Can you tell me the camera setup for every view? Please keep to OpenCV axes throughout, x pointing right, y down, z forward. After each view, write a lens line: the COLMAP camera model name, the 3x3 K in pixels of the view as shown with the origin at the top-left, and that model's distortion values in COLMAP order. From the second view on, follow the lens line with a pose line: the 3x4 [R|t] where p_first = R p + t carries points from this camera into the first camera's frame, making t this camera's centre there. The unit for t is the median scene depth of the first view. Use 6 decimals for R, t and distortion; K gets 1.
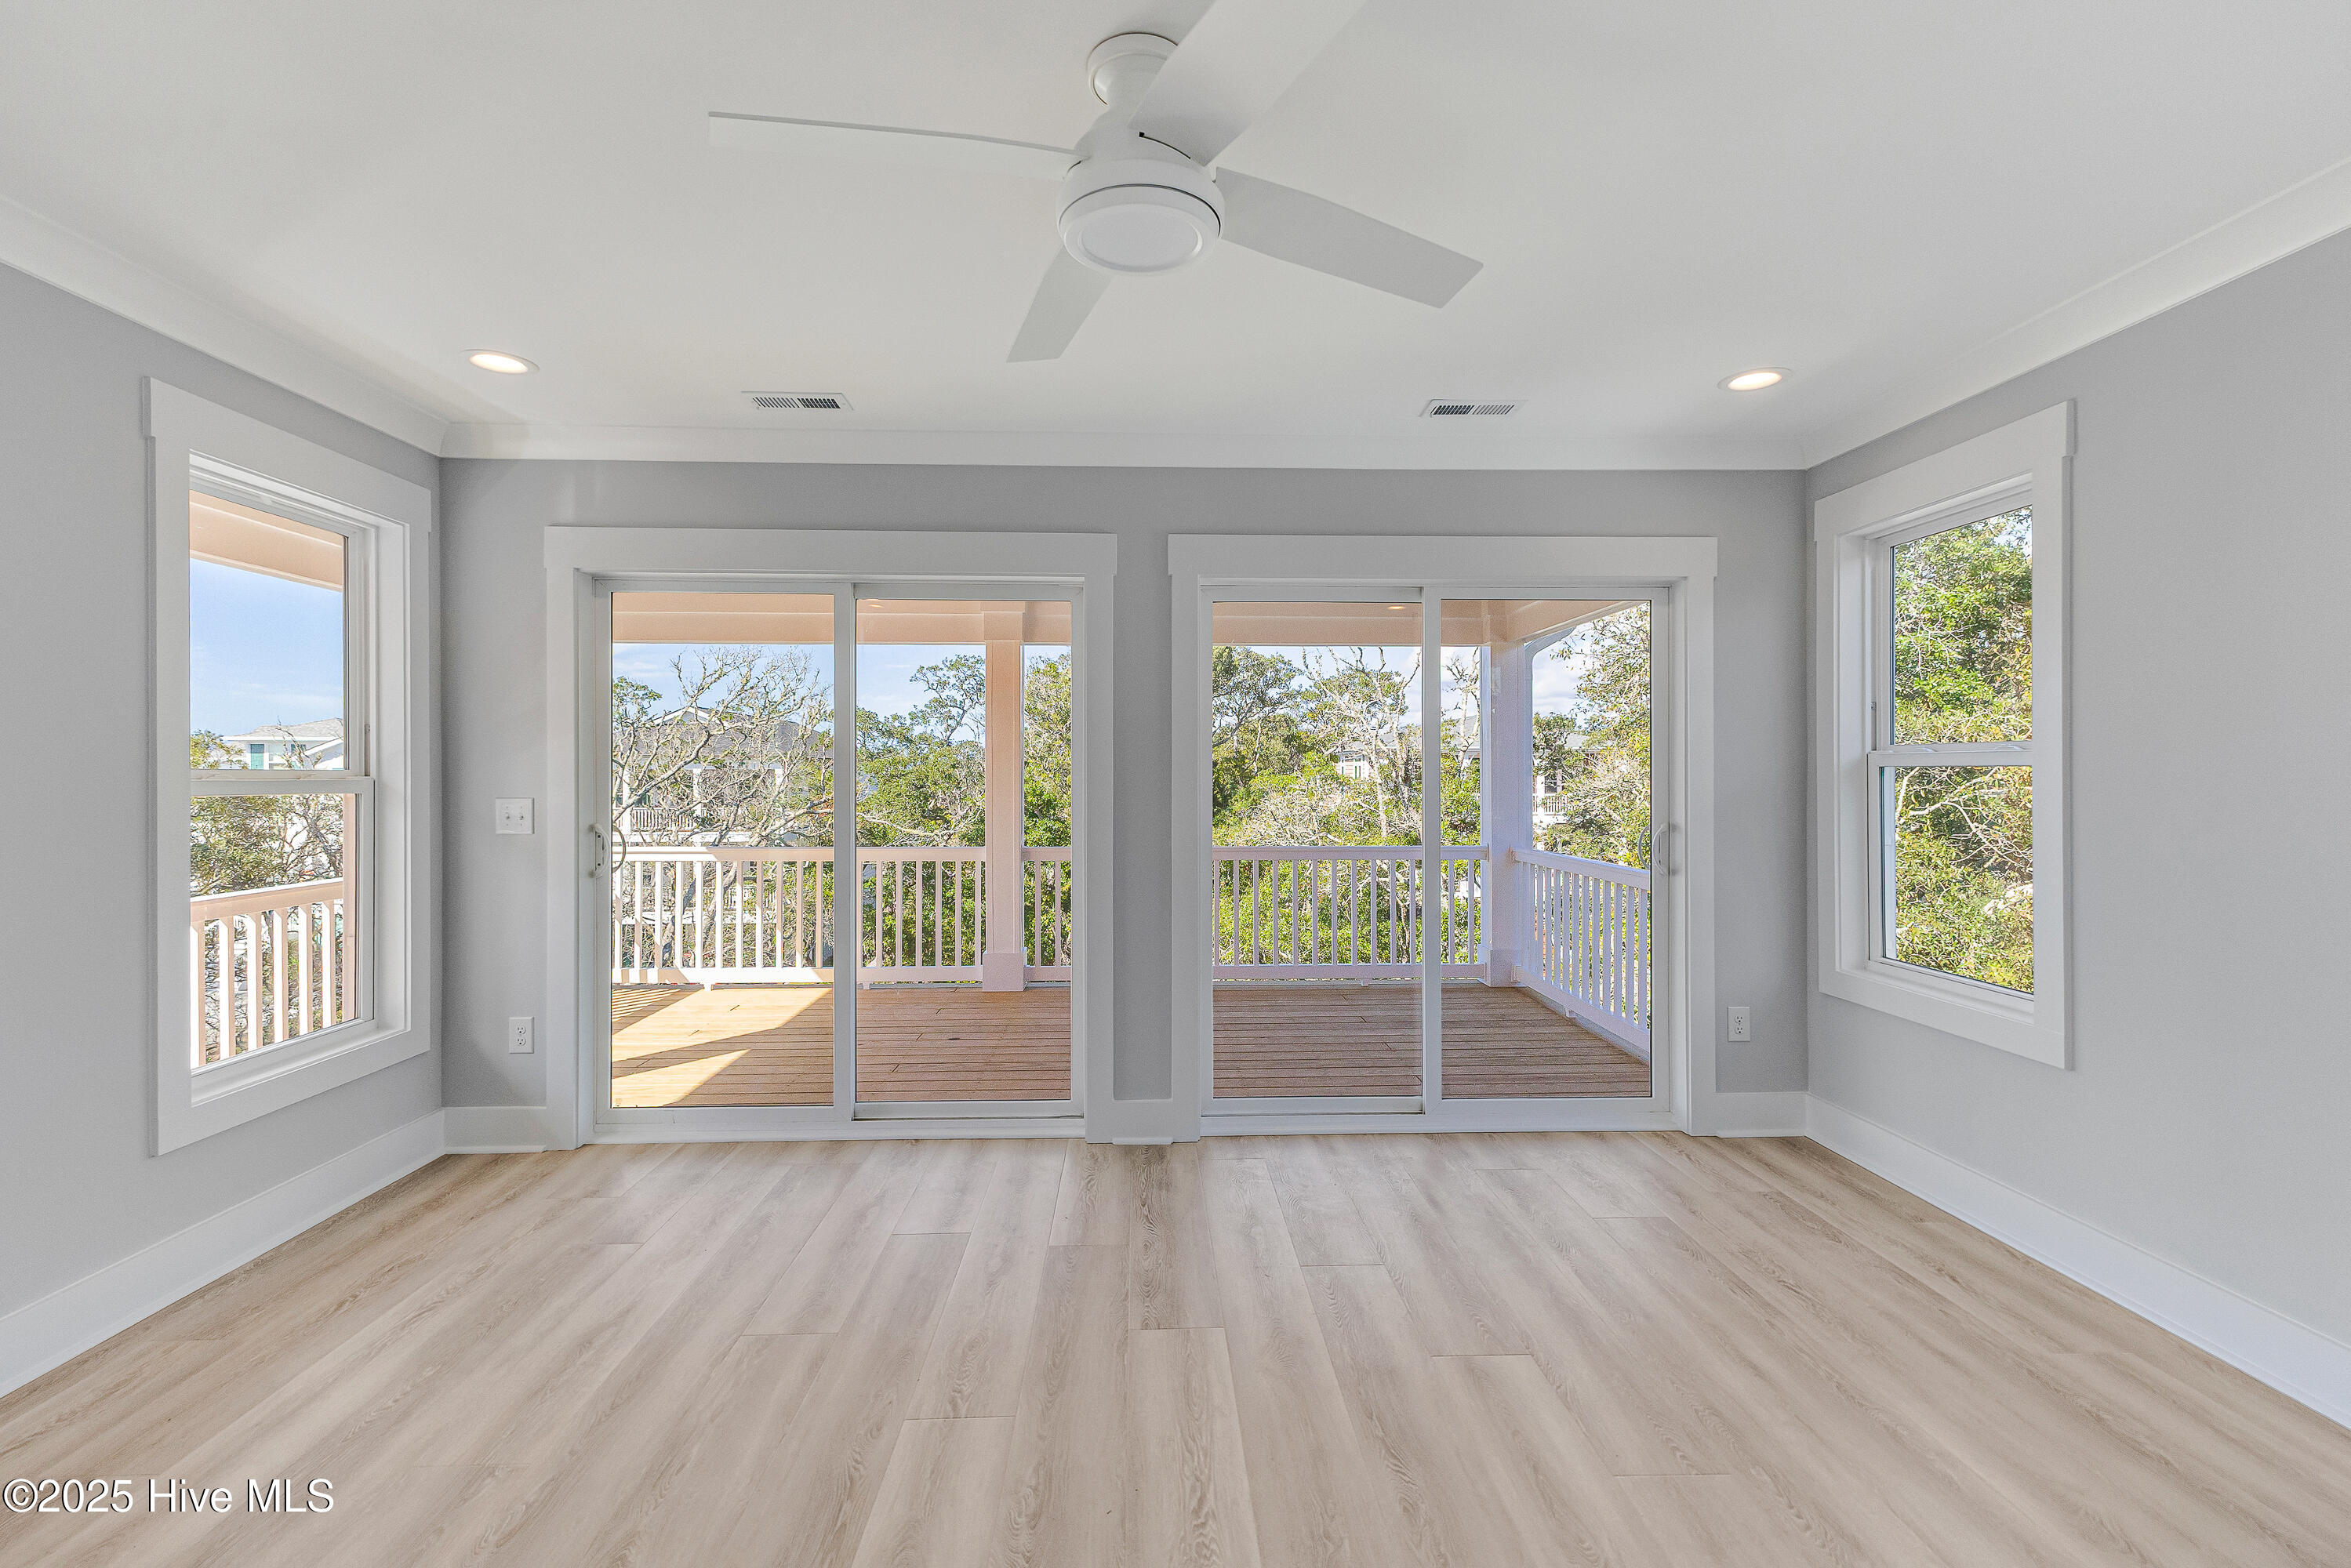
lens RADIAL K [[1039.6, 0, 1187.8], [0, 1039.6, 789.0], [0, 0, 1]] dist [0.006100, 0.000775]
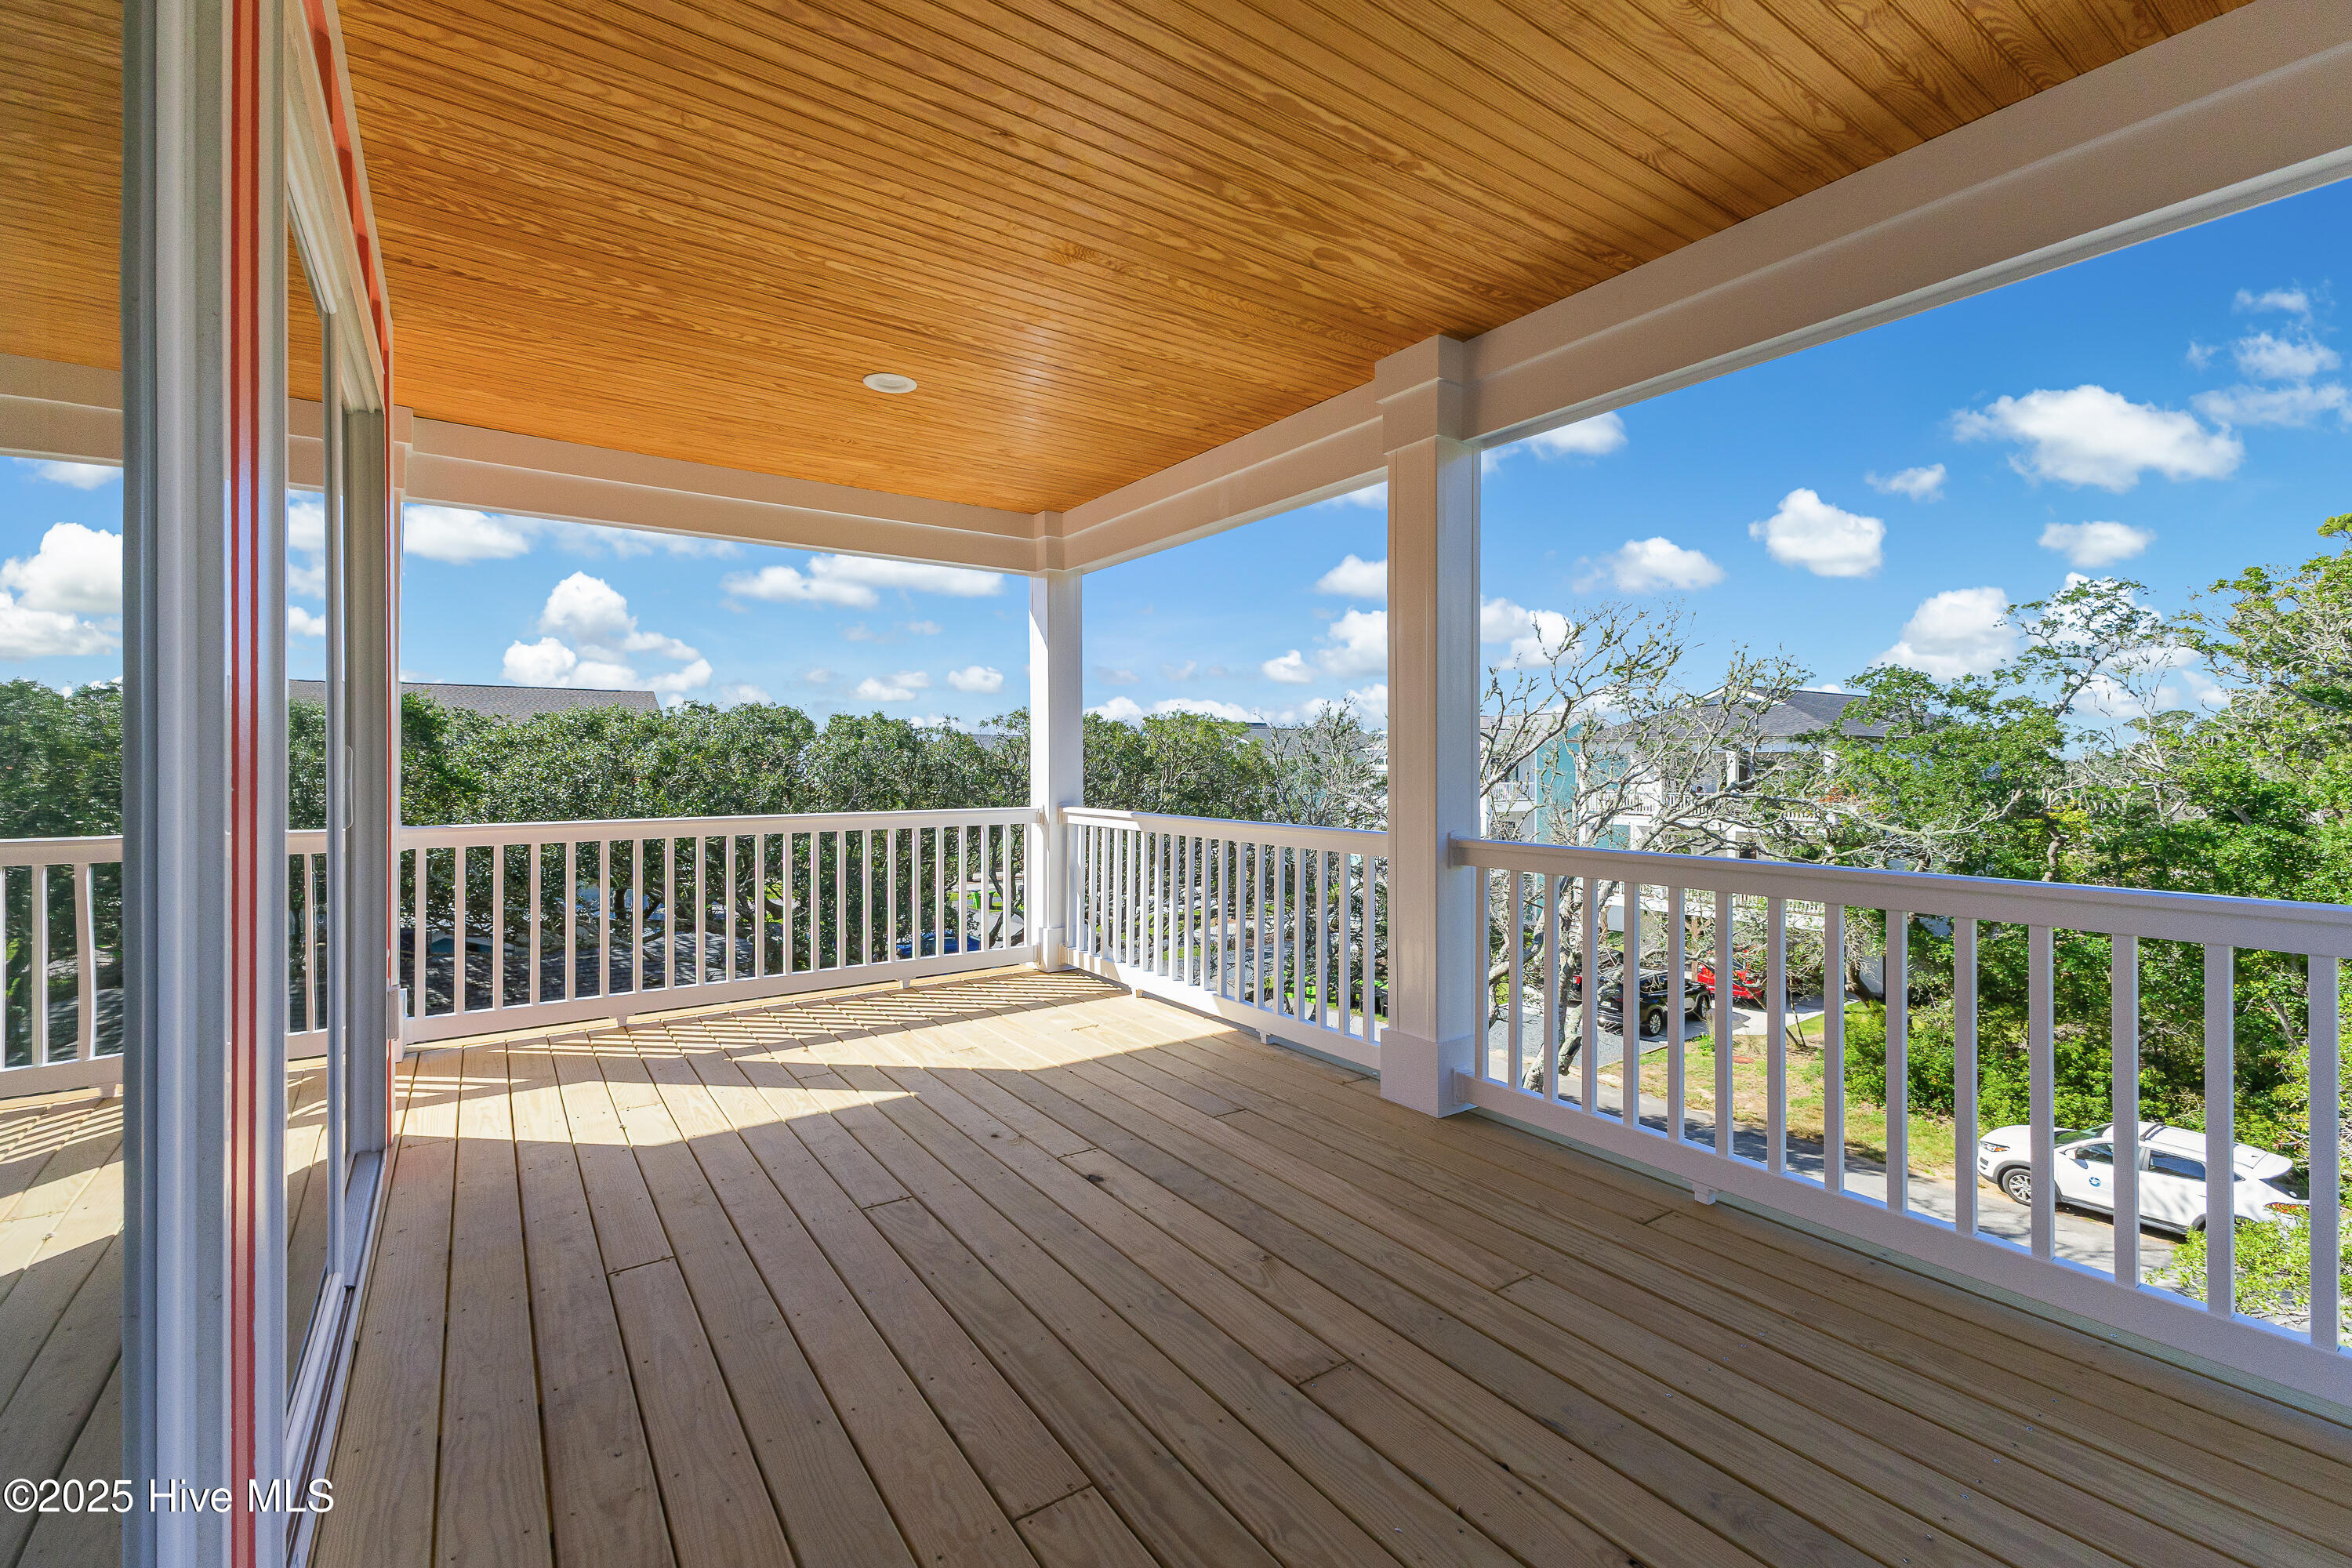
lens RADIAL K [[1040.2, 0, 1173.6], [0, 1040.2, 775.1], [0, 0, 1]] dist [0.006100, 0.000775]
pose [[0.540744, 0.008774, -0.841142, 0.330687], [-0.012253, 0.999922, 0.002553, 0.048720], [0.841098, 0.008926, 0.540809, 1.027846]]
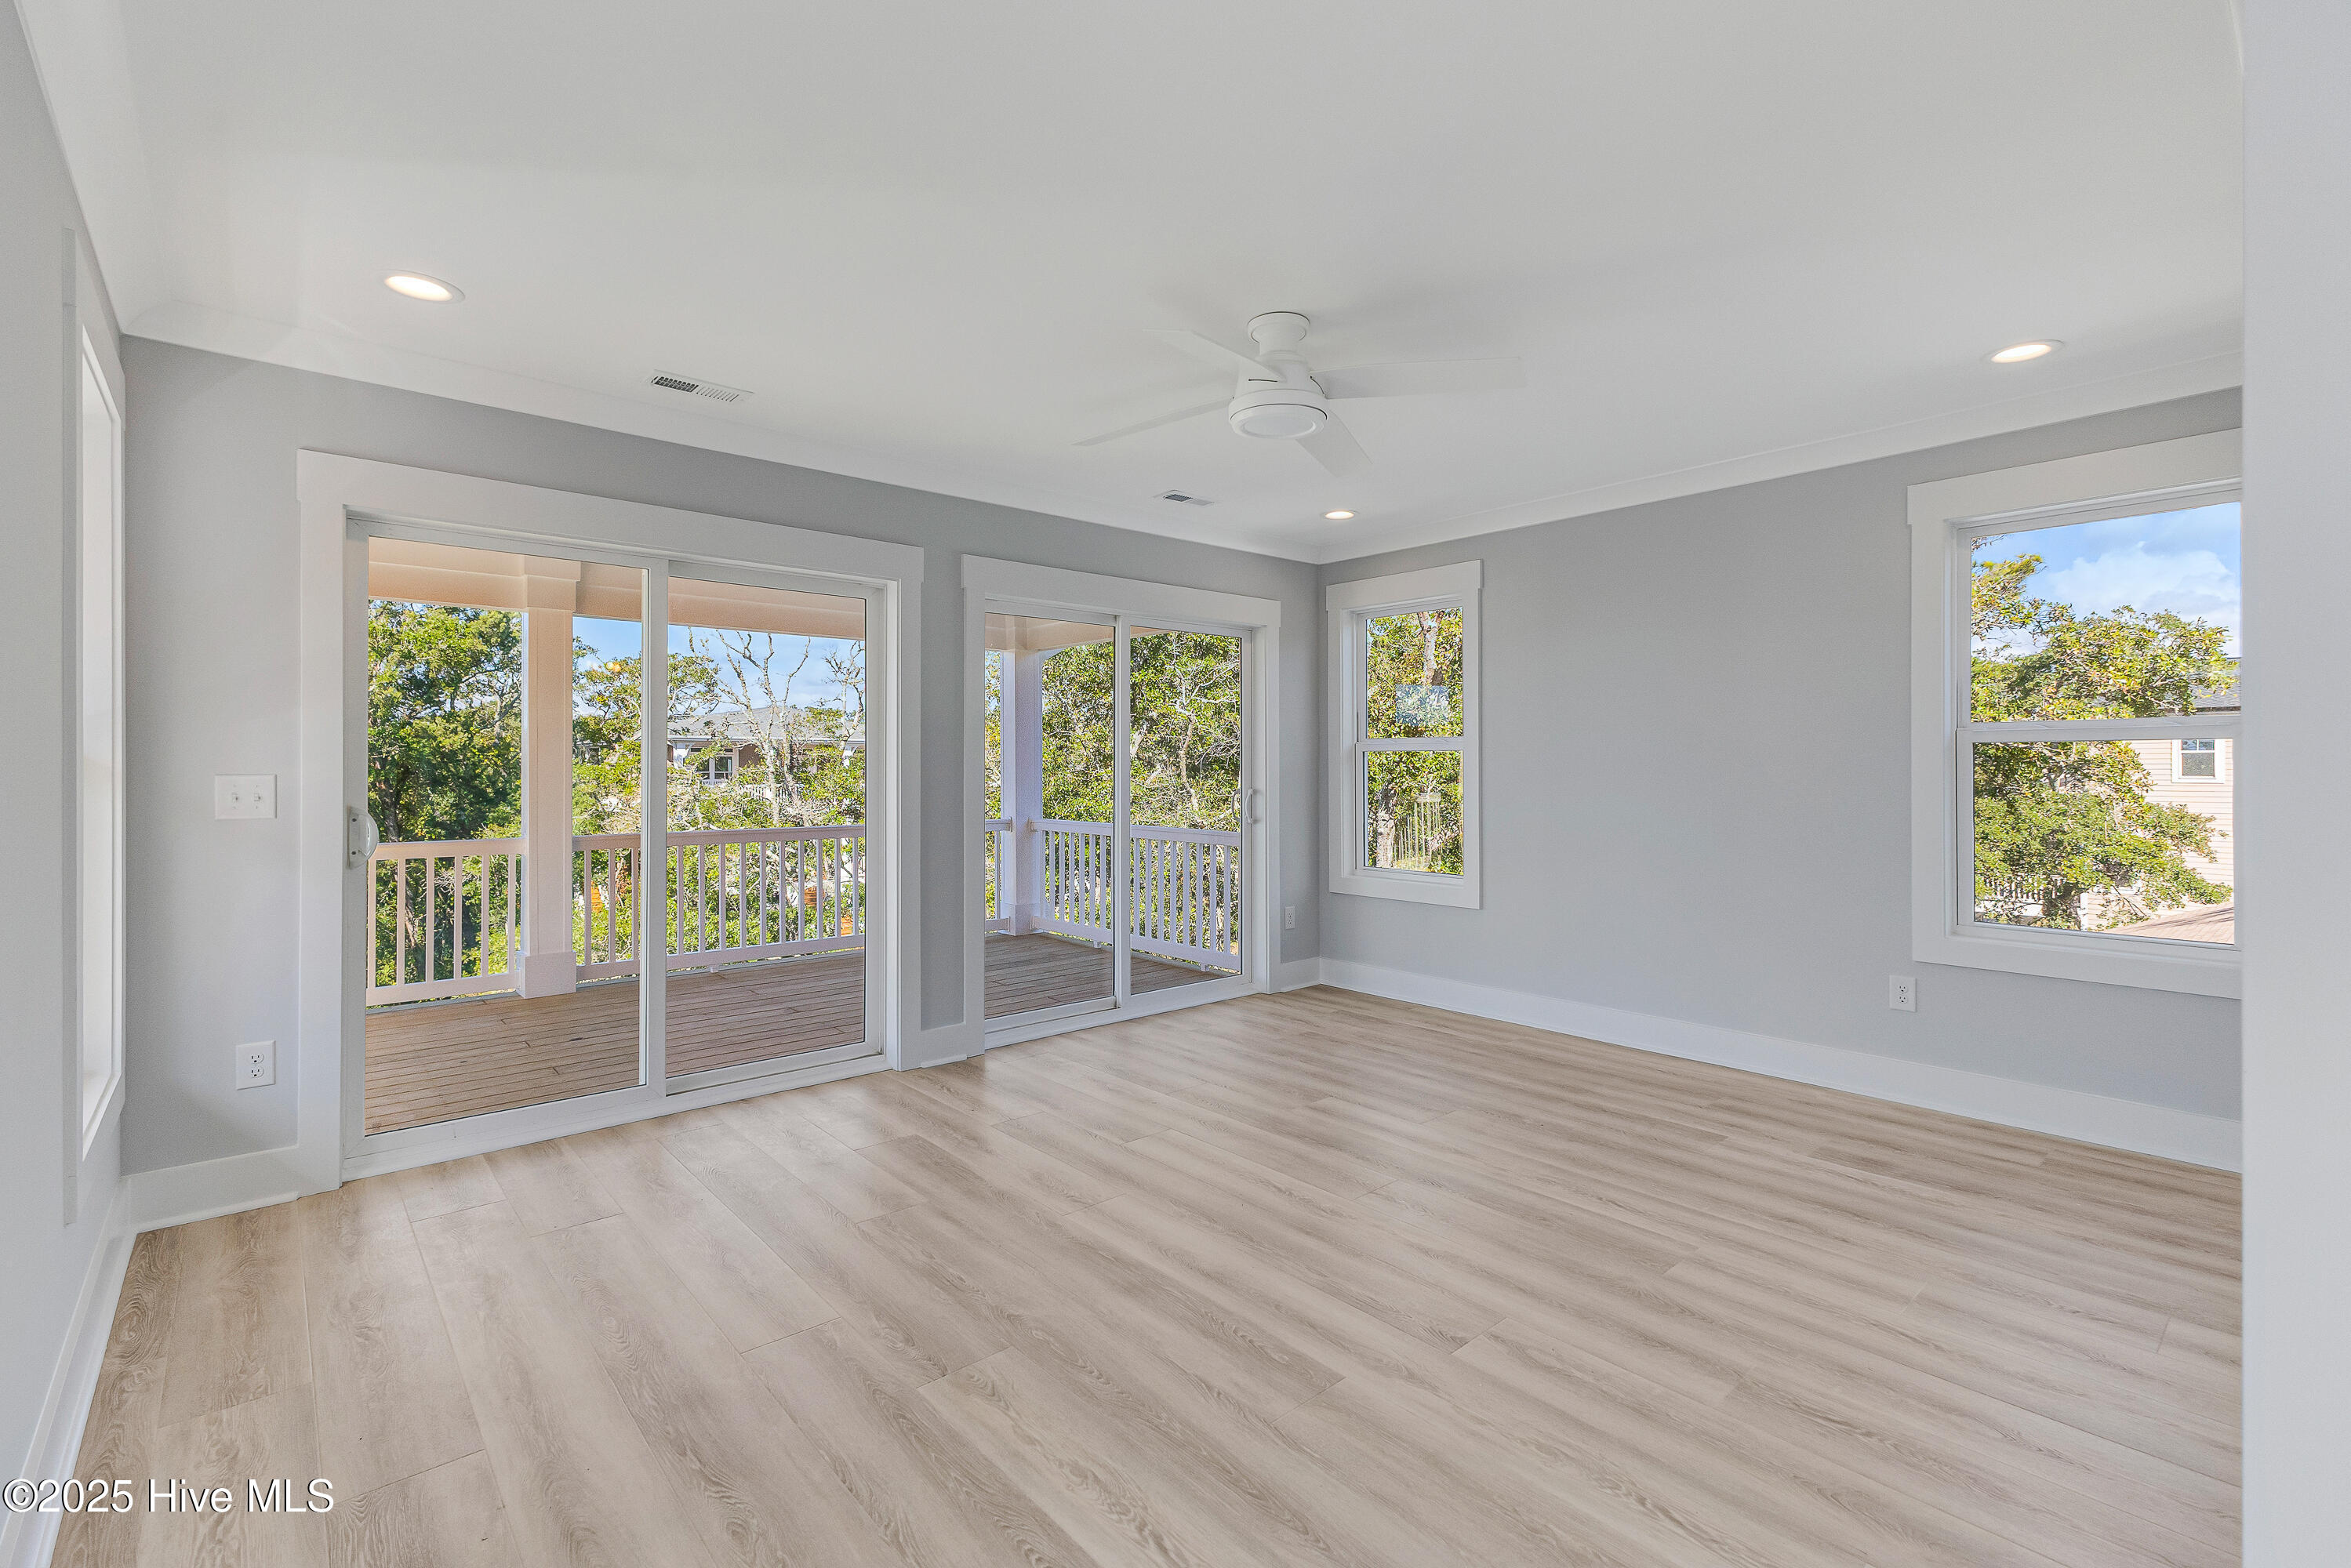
lens RADIAL K [[1039.6, 0, 1184.5], [0, 1039.6, 774.5], [0, 0, 1]] dist [0.006100, 0.000775]
pose [[0.772258, -0.005374, 0.635287, -0.588531], [0.009787, 0.999946, -0.003438, 0.018396], [-0.635234, 0.008873, 0.772269, -0.094793]]
